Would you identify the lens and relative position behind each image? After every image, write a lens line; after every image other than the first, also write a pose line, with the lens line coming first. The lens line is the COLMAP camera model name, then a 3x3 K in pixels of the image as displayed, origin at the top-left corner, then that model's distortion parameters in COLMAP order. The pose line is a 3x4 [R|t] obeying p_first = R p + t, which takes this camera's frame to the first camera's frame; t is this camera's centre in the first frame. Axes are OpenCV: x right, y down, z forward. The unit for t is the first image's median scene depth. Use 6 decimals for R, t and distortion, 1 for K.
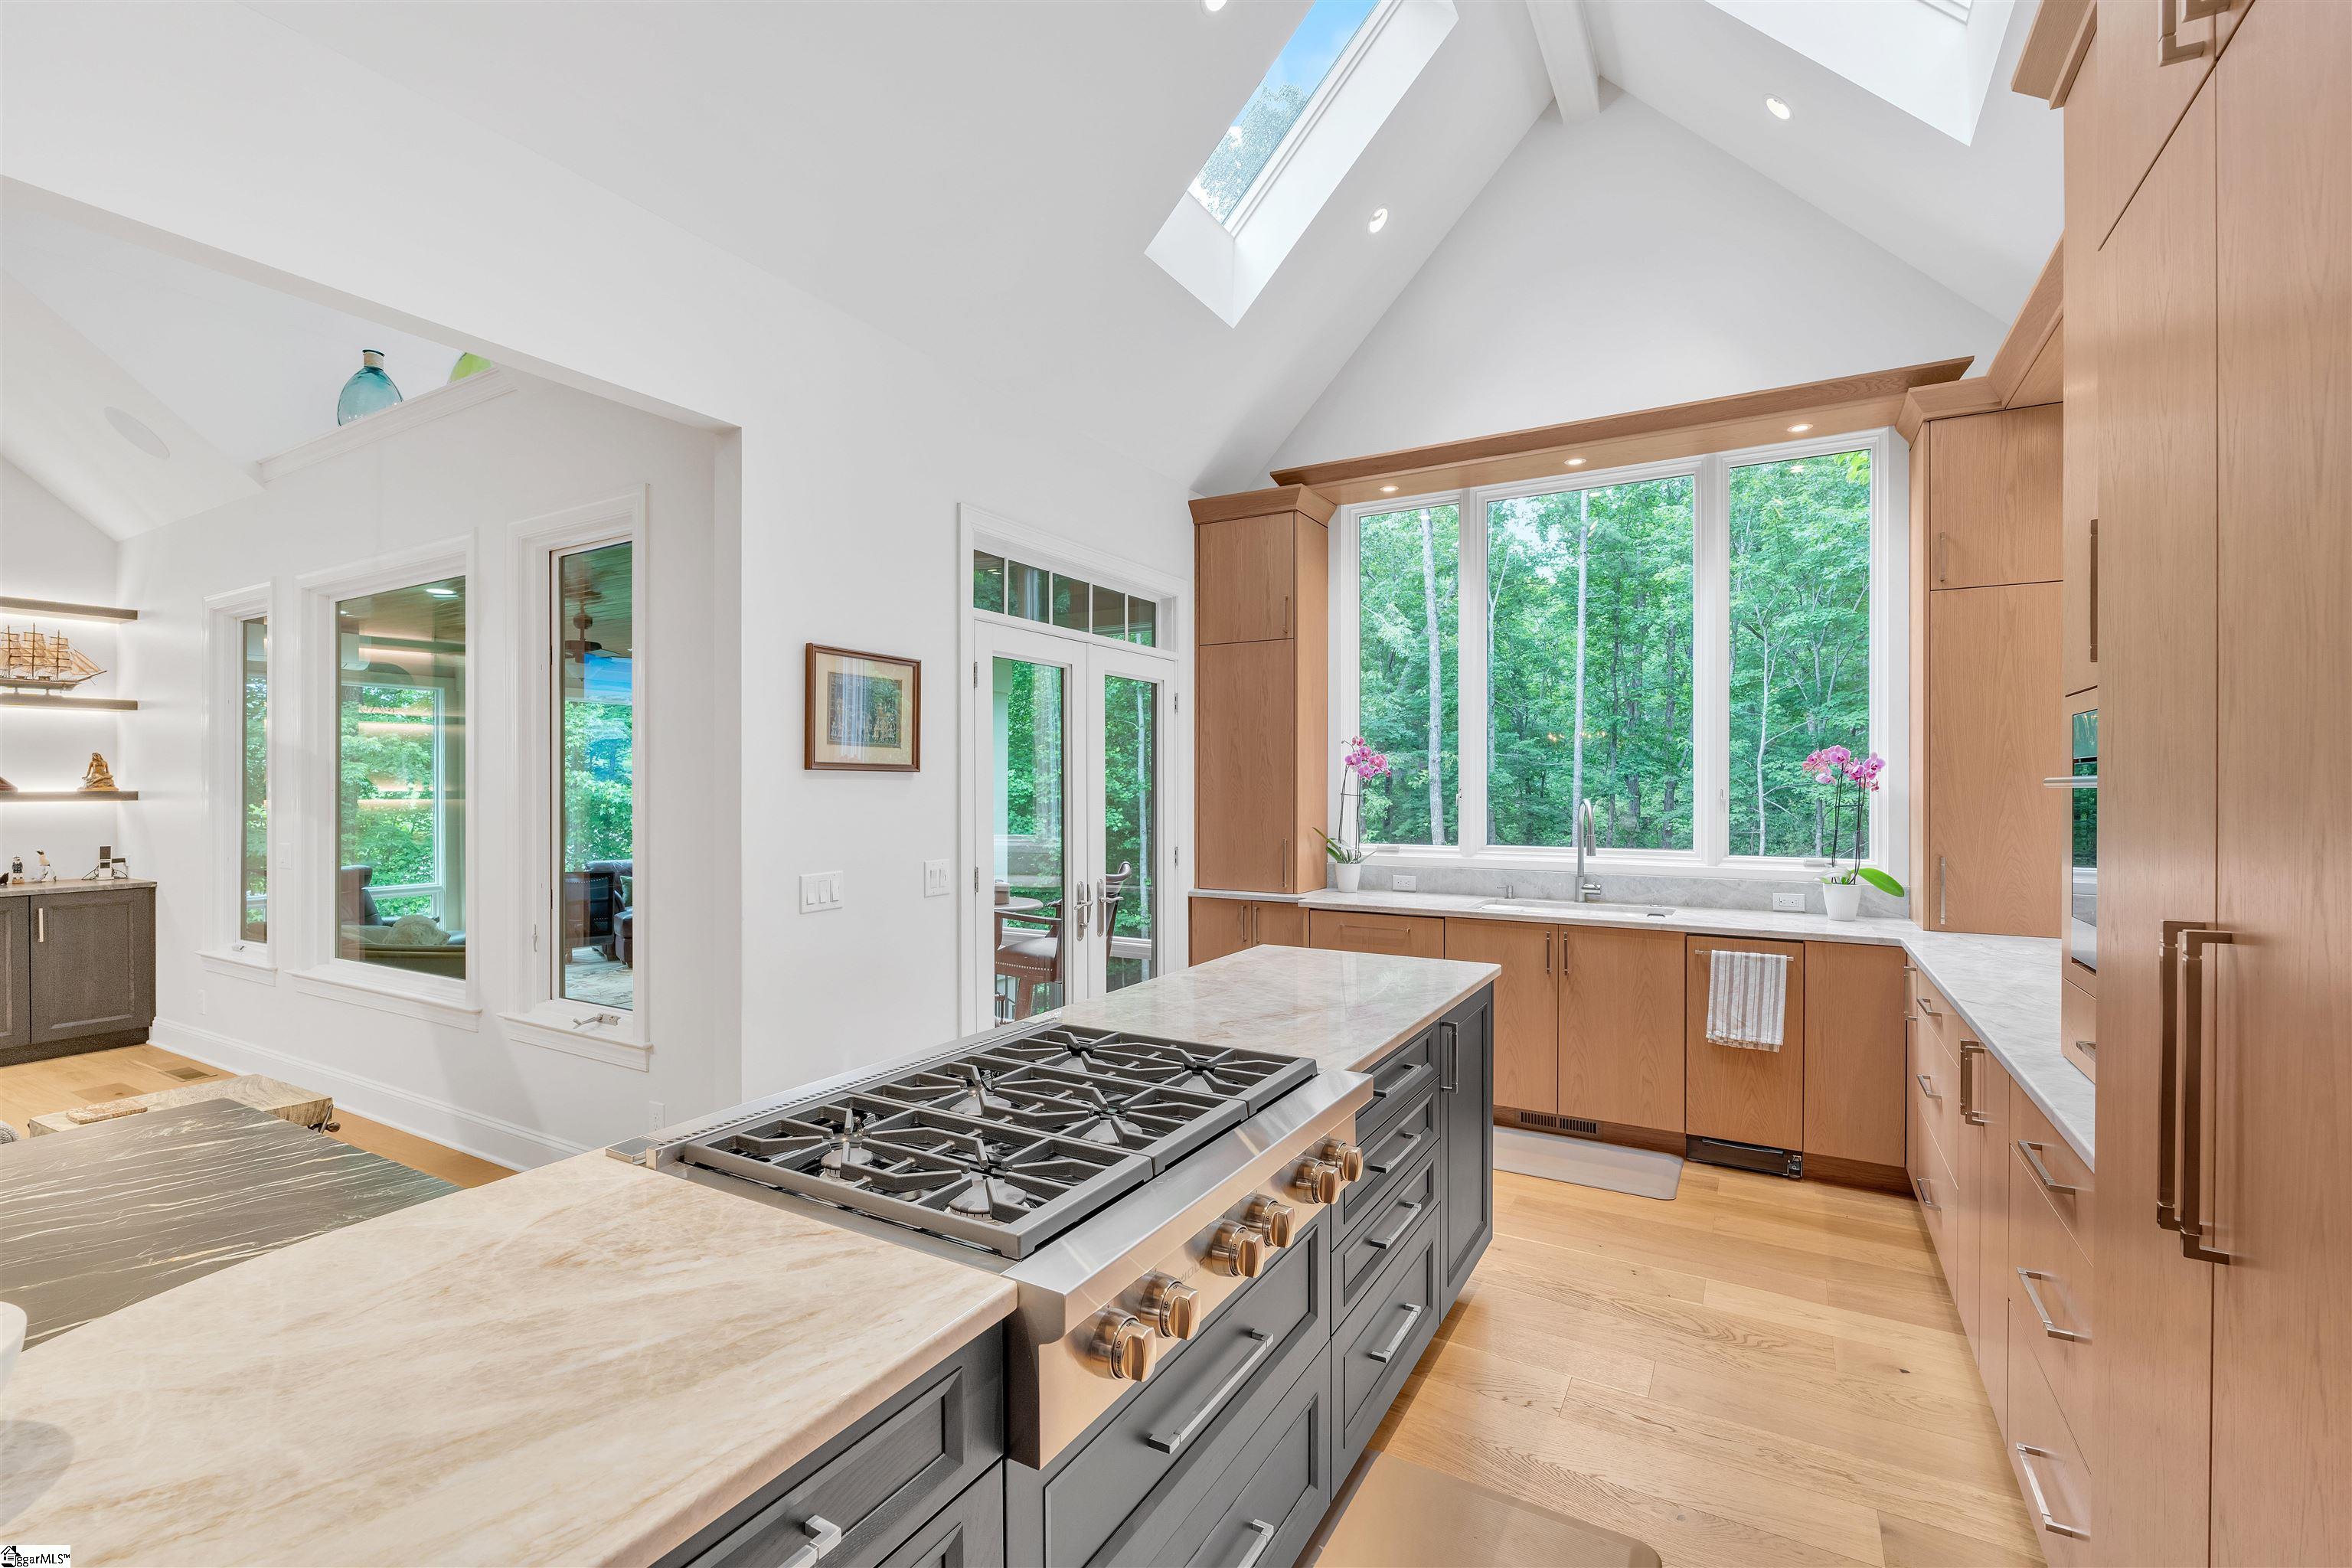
lens RADIAL K [[1030.3, 0, 1172.2], [0, 1030.3, 790.6], [0, 0, 1]] dist [-0.014503, 0.000169]
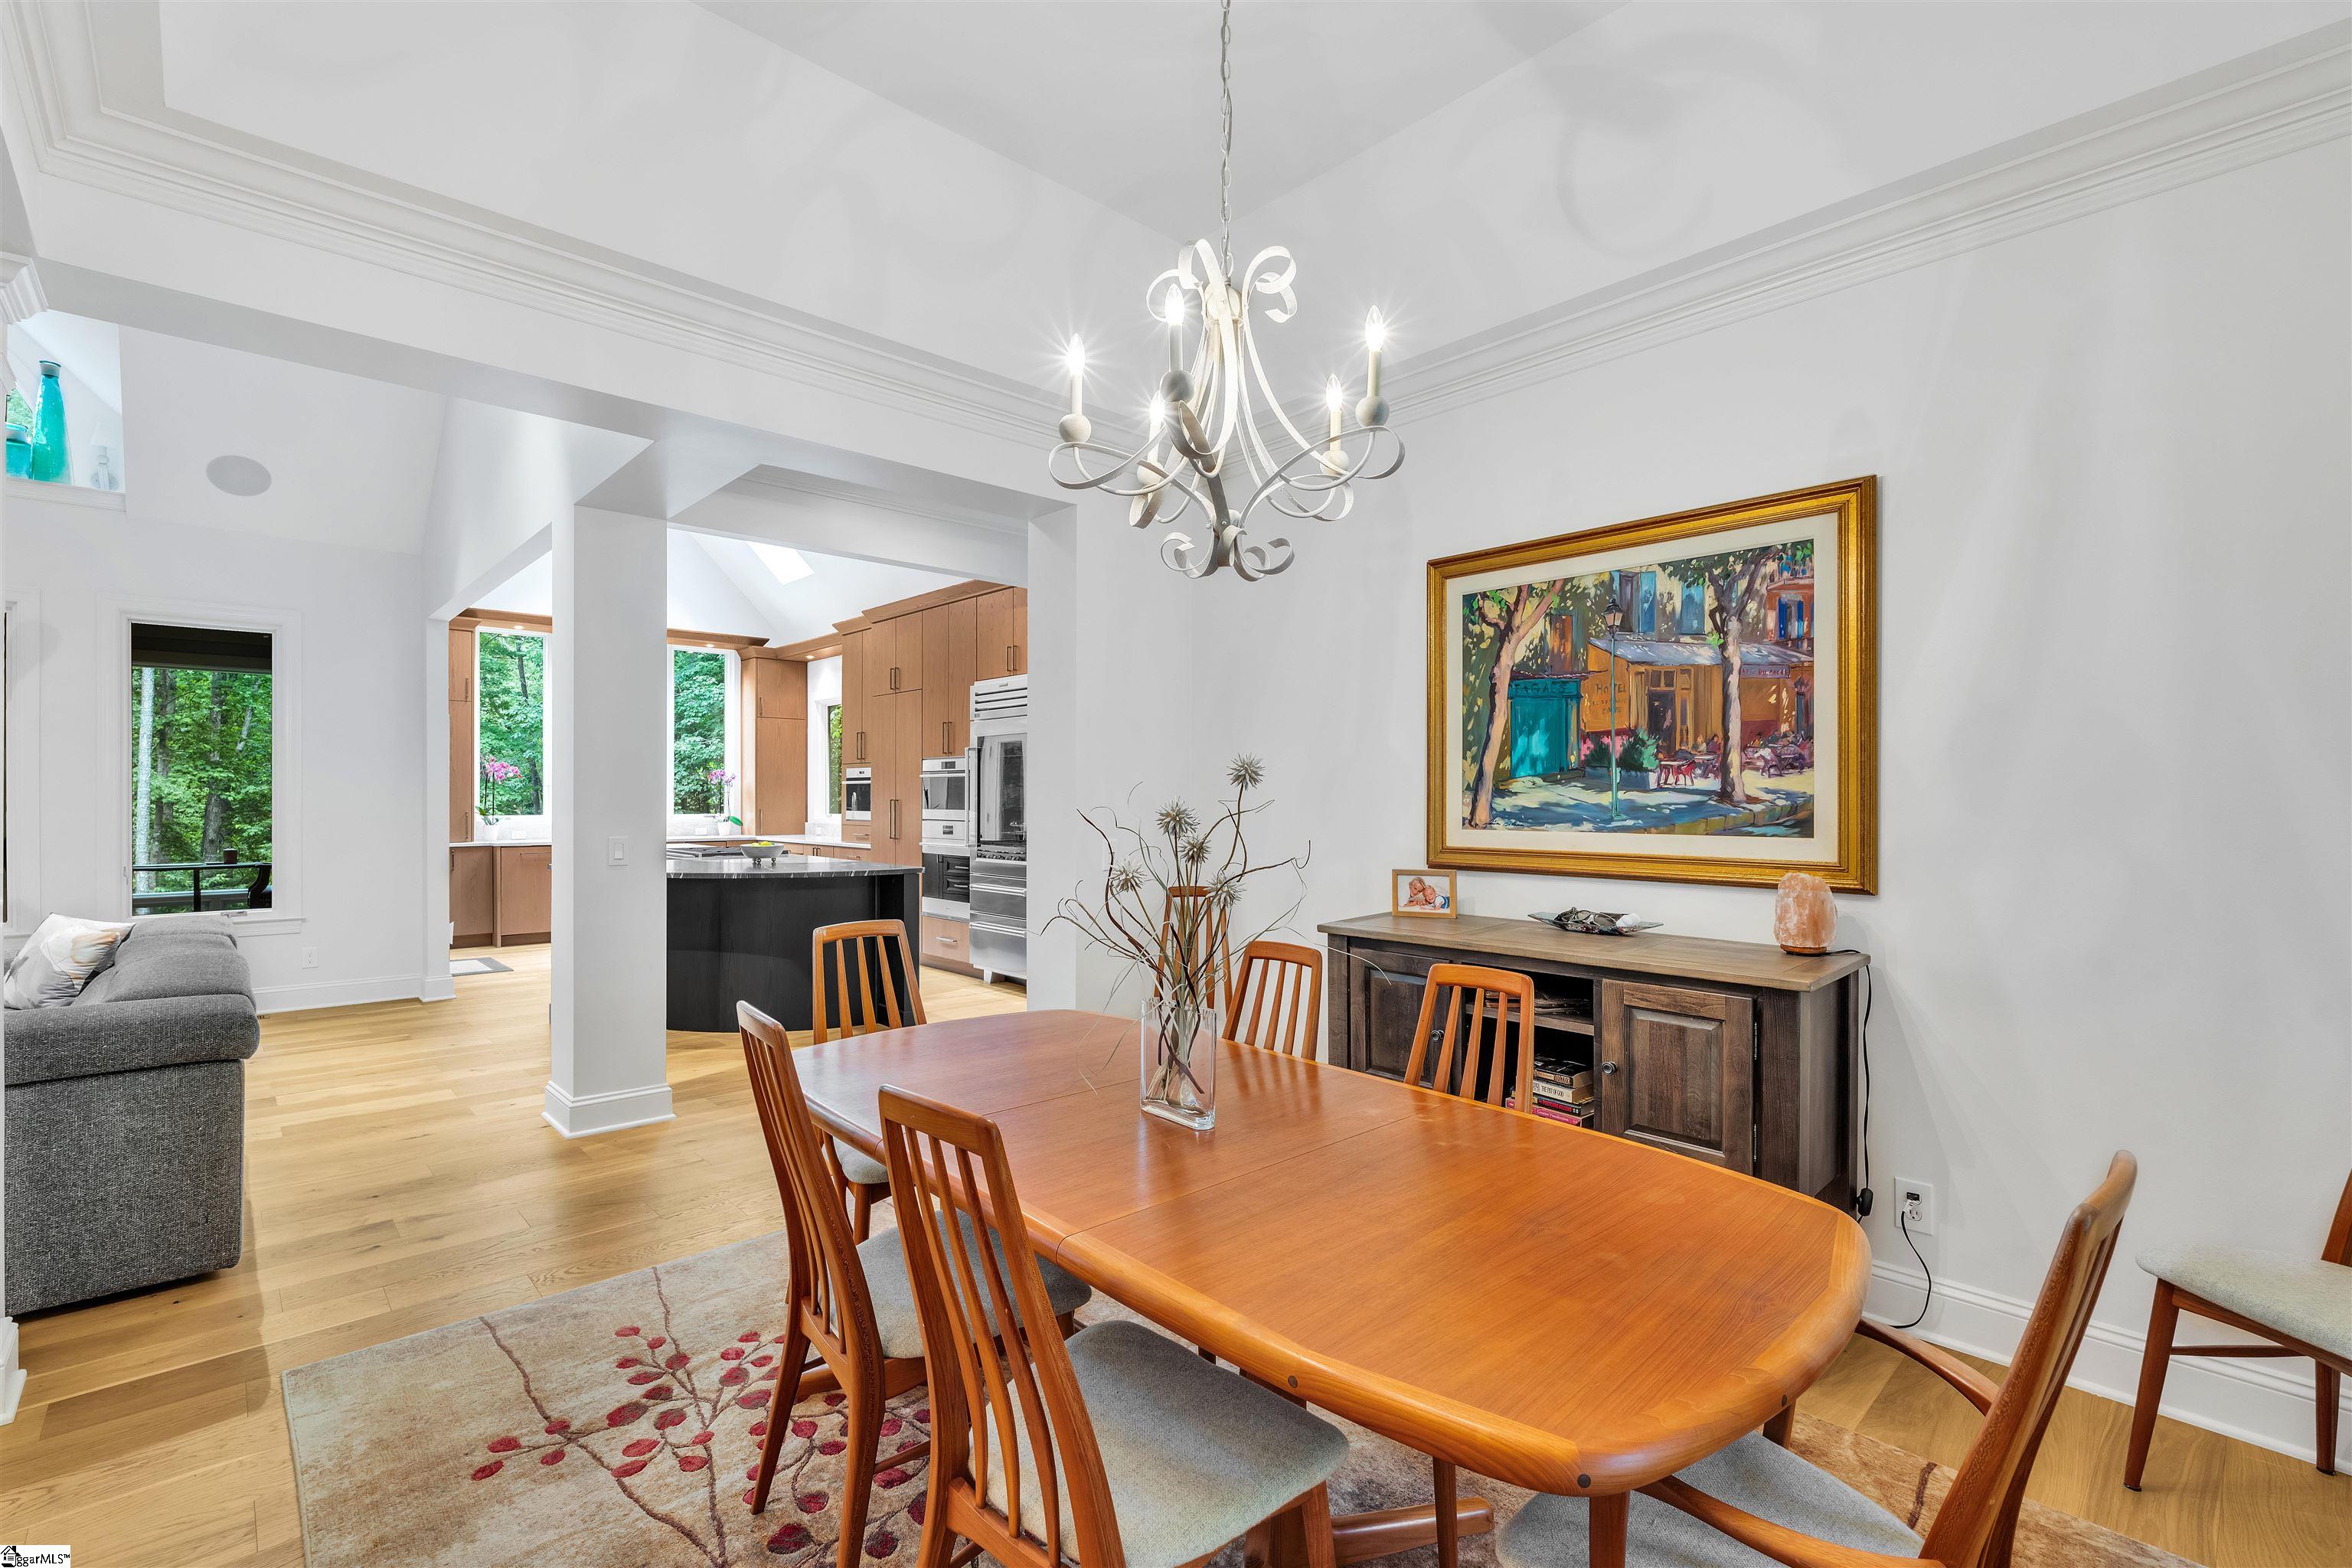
lens RADIAL K [[1037.0, 0, 1176.4], [0, 1037.0, 789.6], [0, 0, 1]] dist [-0.002779, 0.000241]
pose [[0.283865, 0.006750, 0.958840, -1.269344], [-0.000786, 0.999977, -0.006807, 0.019111], [-0.958864, 0.001178, 0.283864, -0.709552]]
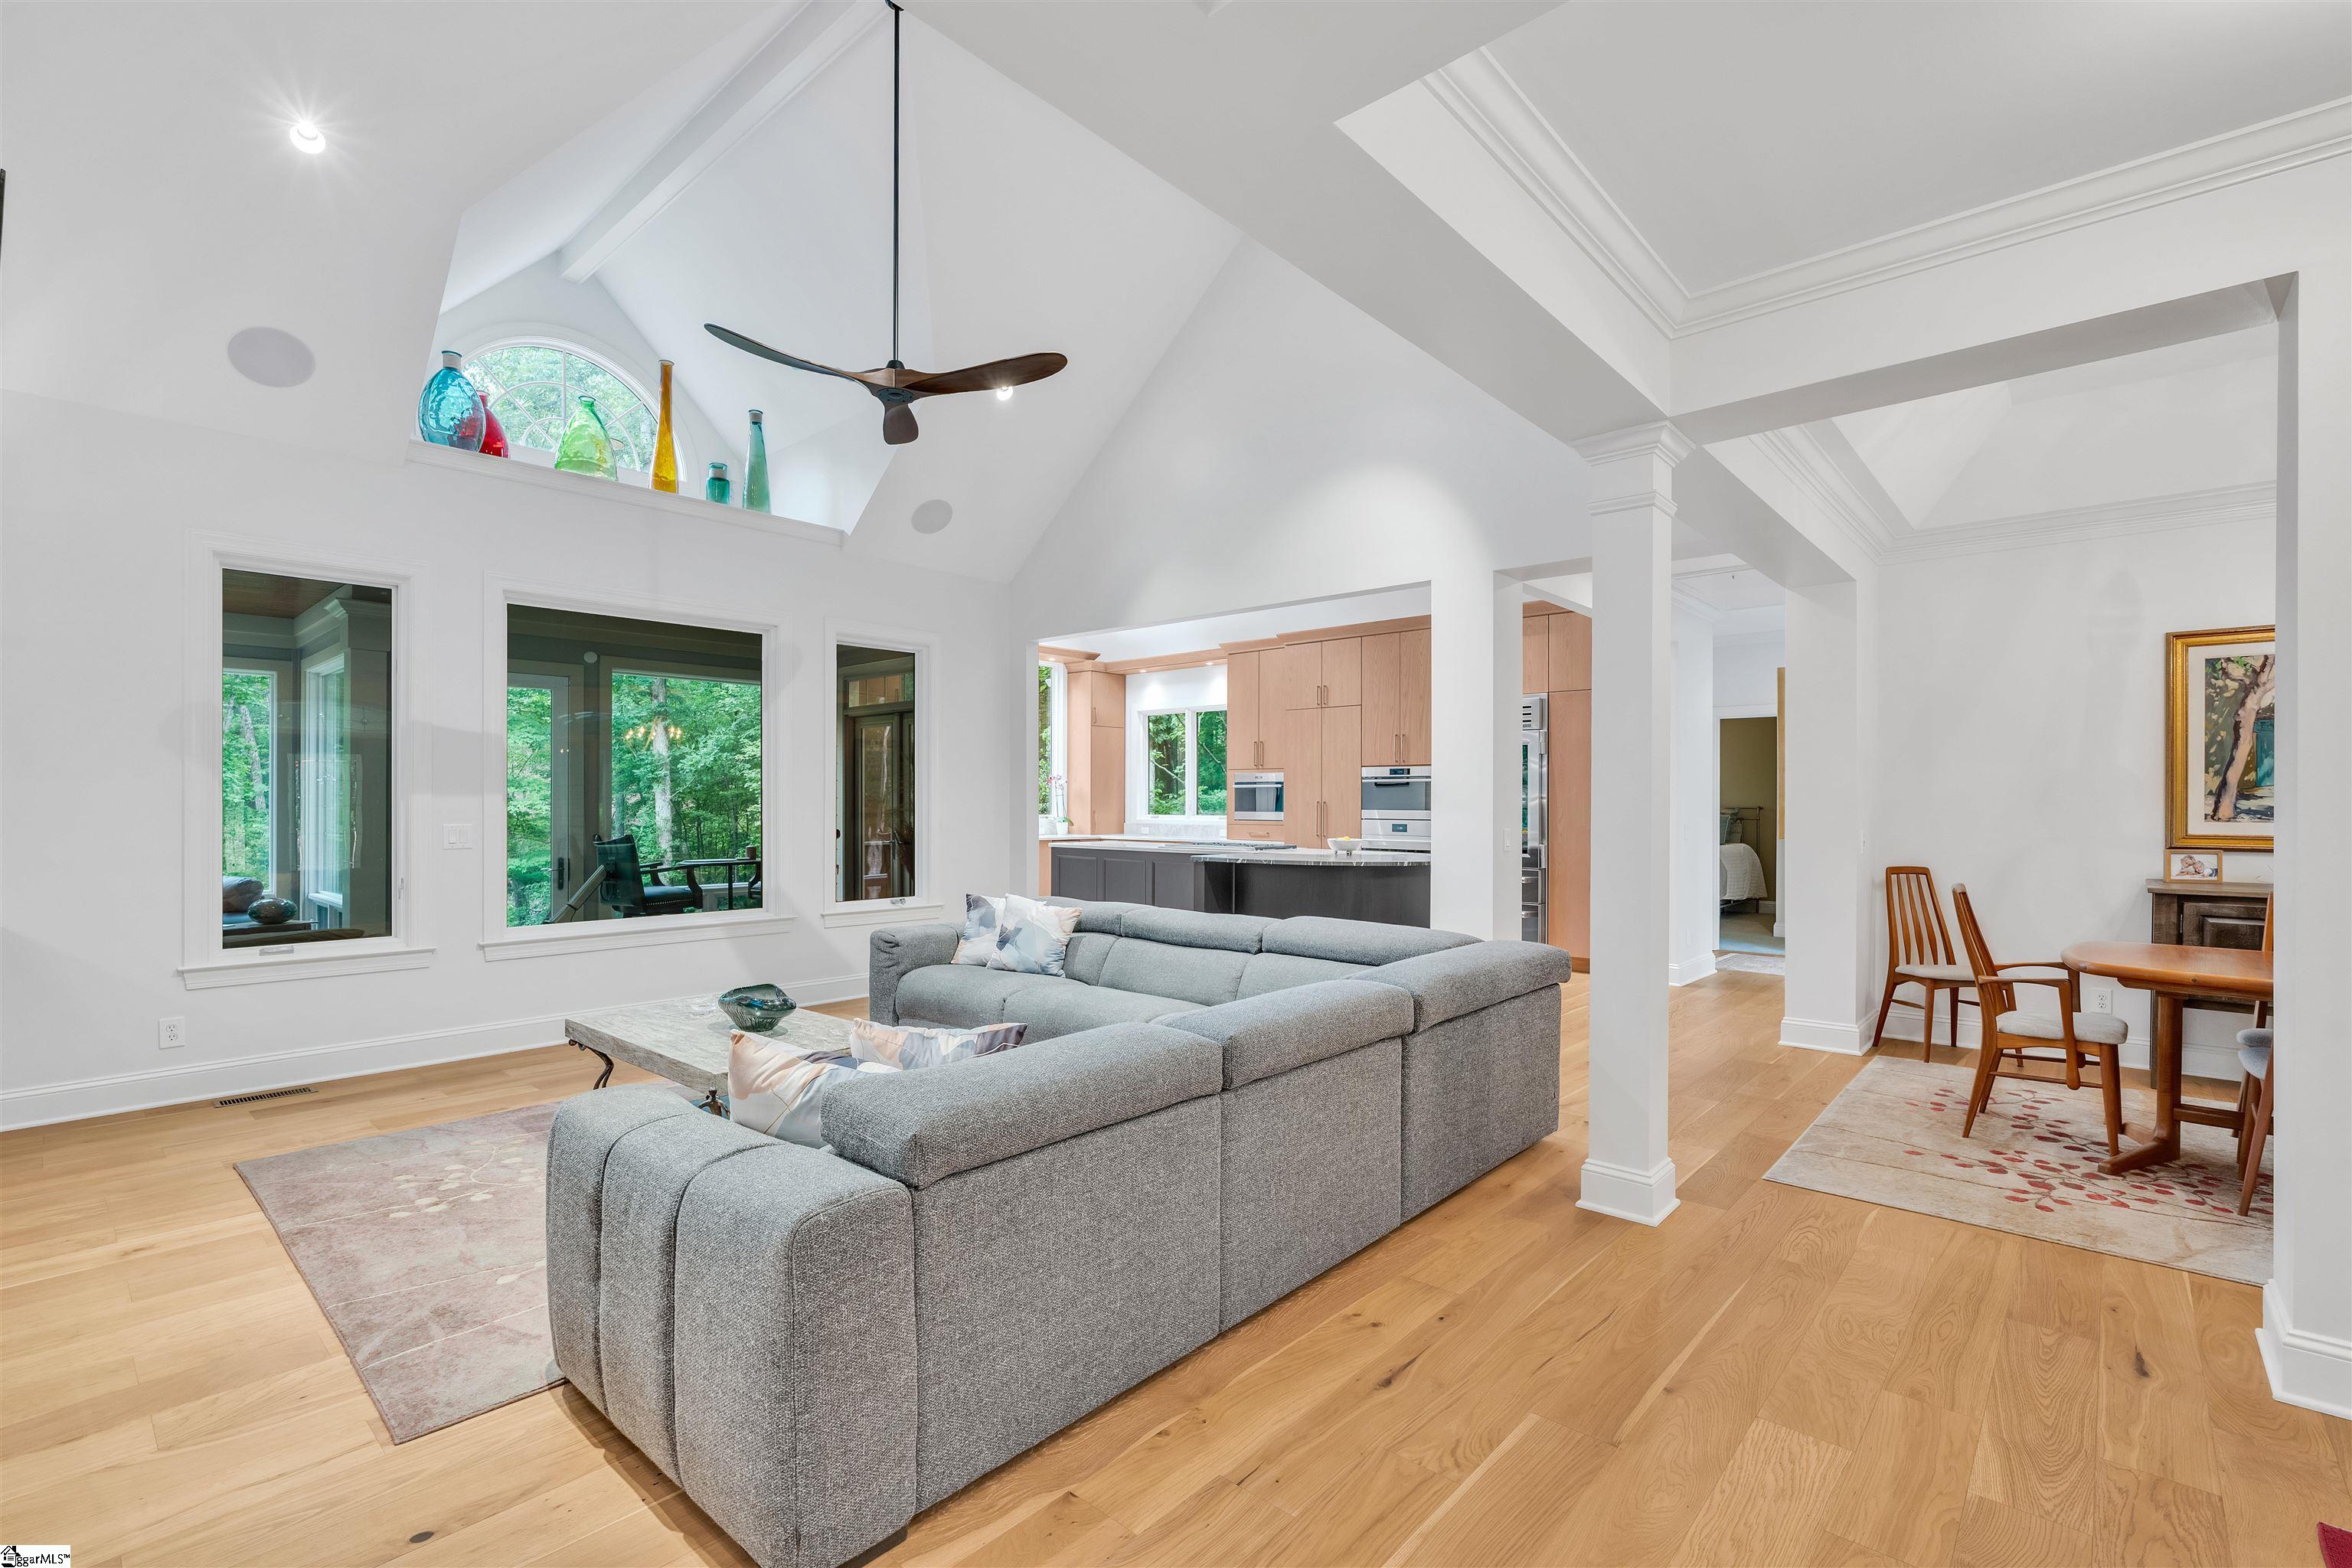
lens RADIAL K [[1037.2, 0, 1204.7], [0, 1037.2, 796.3], [0, 0, 1]] dist [-0.000501, -0.000097]
pose [[0.187443, 0.004914, 0.982263, -1.700630], [-0.002782, 0.999986, -0.004472, 0.023058], [-0.982272, -0.001894, 0.187454, 0.049332]]
